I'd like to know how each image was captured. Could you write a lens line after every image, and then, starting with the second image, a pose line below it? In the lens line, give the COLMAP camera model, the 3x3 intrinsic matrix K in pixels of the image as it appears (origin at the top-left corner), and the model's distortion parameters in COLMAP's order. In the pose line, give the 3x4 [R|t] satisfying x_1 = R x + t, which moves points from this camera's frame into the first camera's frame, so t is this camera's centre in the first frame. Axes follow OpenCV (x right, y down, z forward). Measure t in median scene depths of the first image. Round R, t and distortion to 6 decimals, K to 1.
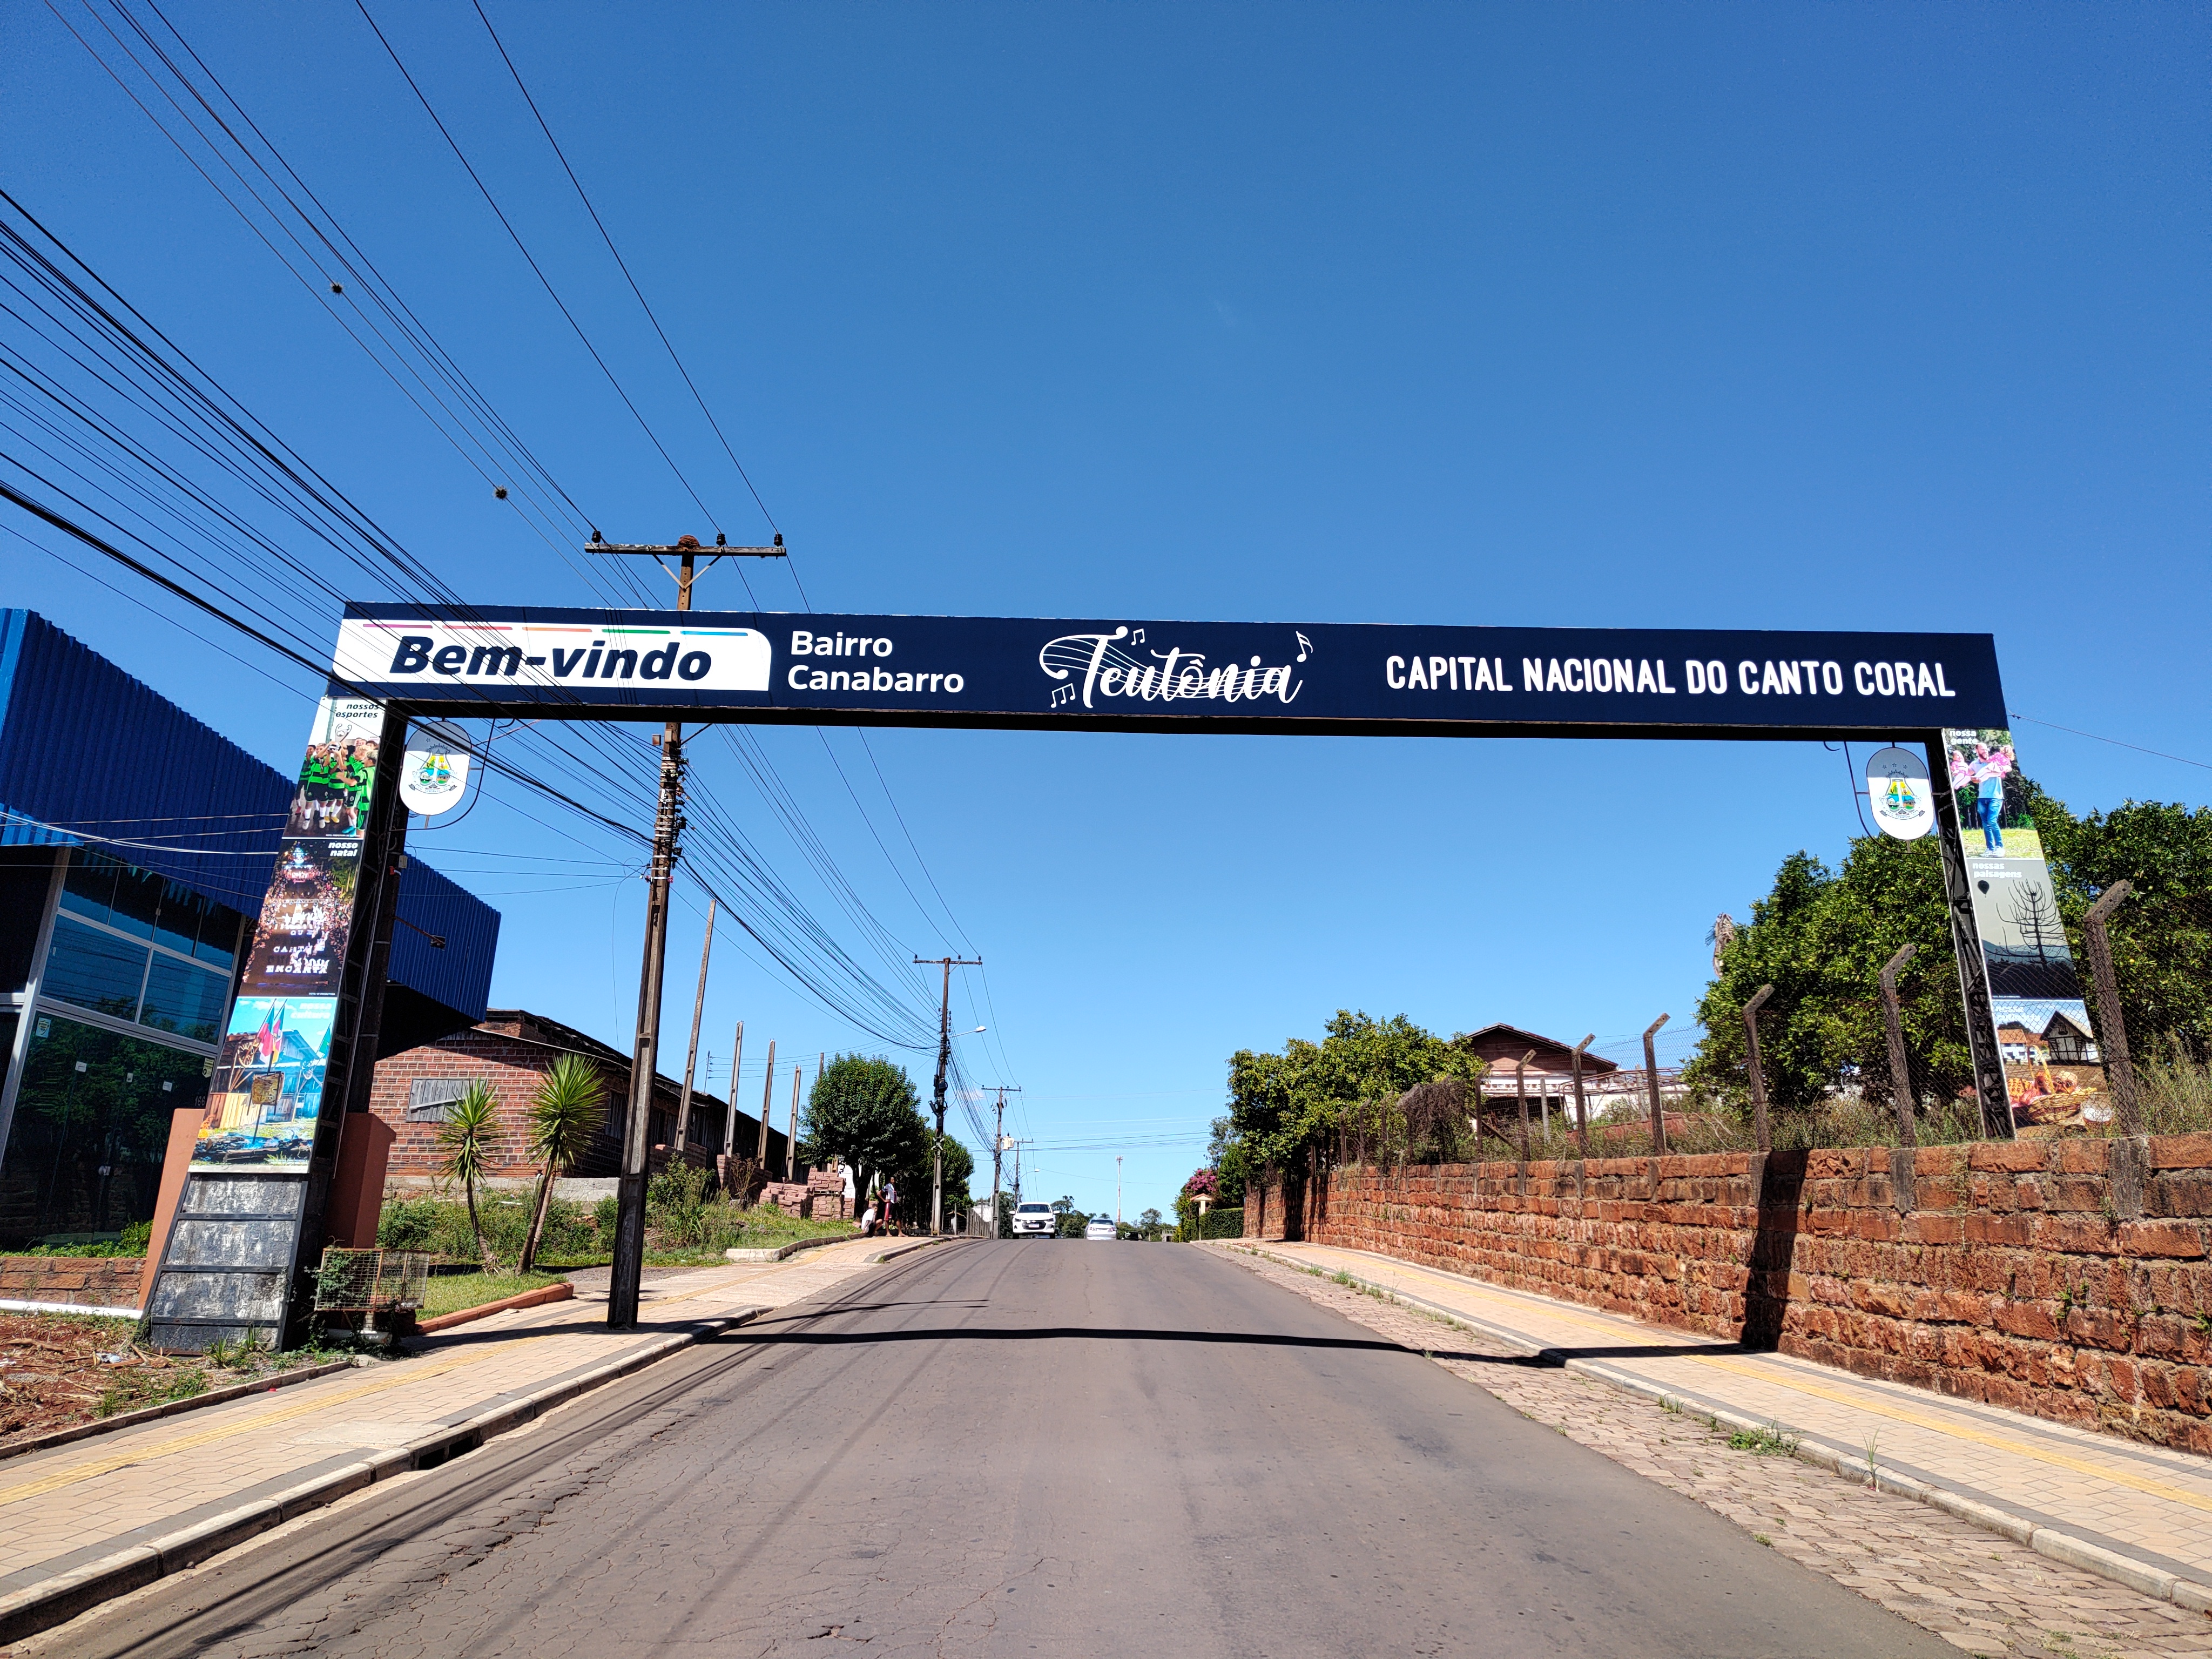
lens RADIAL K [[1505.0, 0, 1124.7], [0, 1505.0, 826.8], [0, 0, 1]] dist [0.039399, -0.017587]
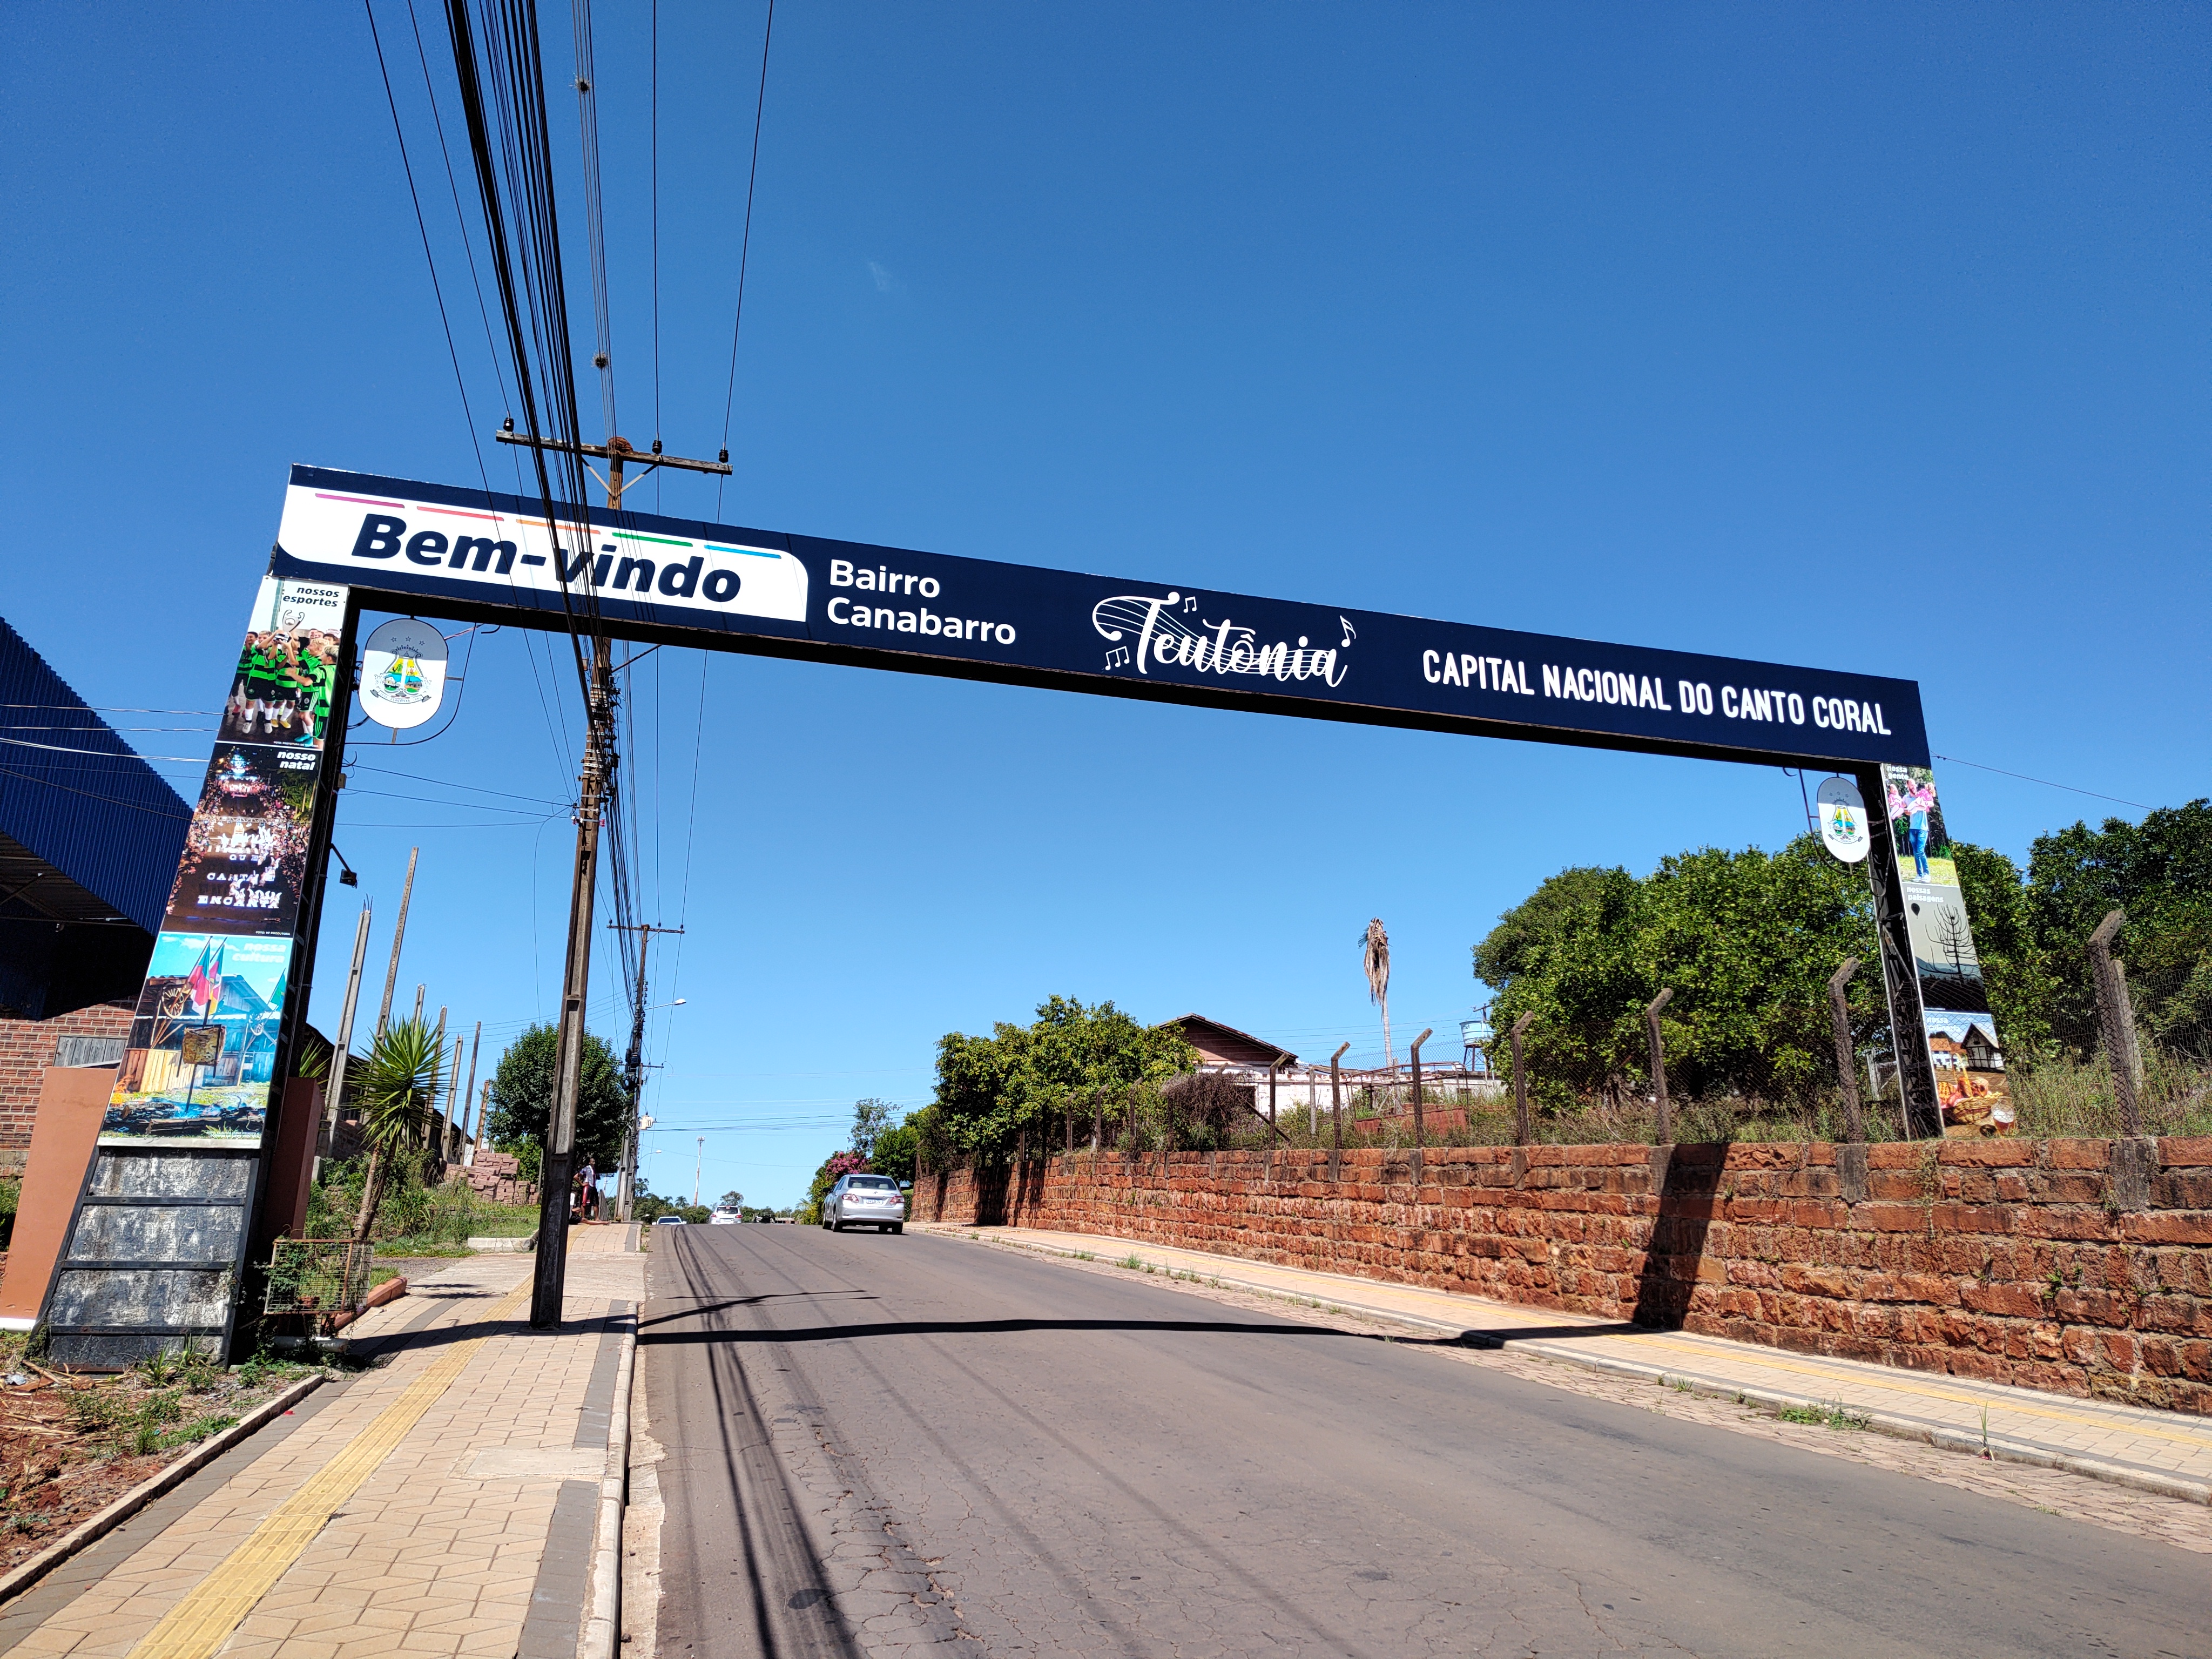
lens RADIAL K [[1505.0, 0, 1100.5], [0, 1505.0, 830.1], [0, 0, 1]] dist [0.039399, -0.017587]
pose [[0.964904, 0.065590, 0.254280, -0.285172], [-0.068834, 0.997621, 0.003874, 0.018177], [-0.253421, -0.021241, 0.967123, 0.079344]]
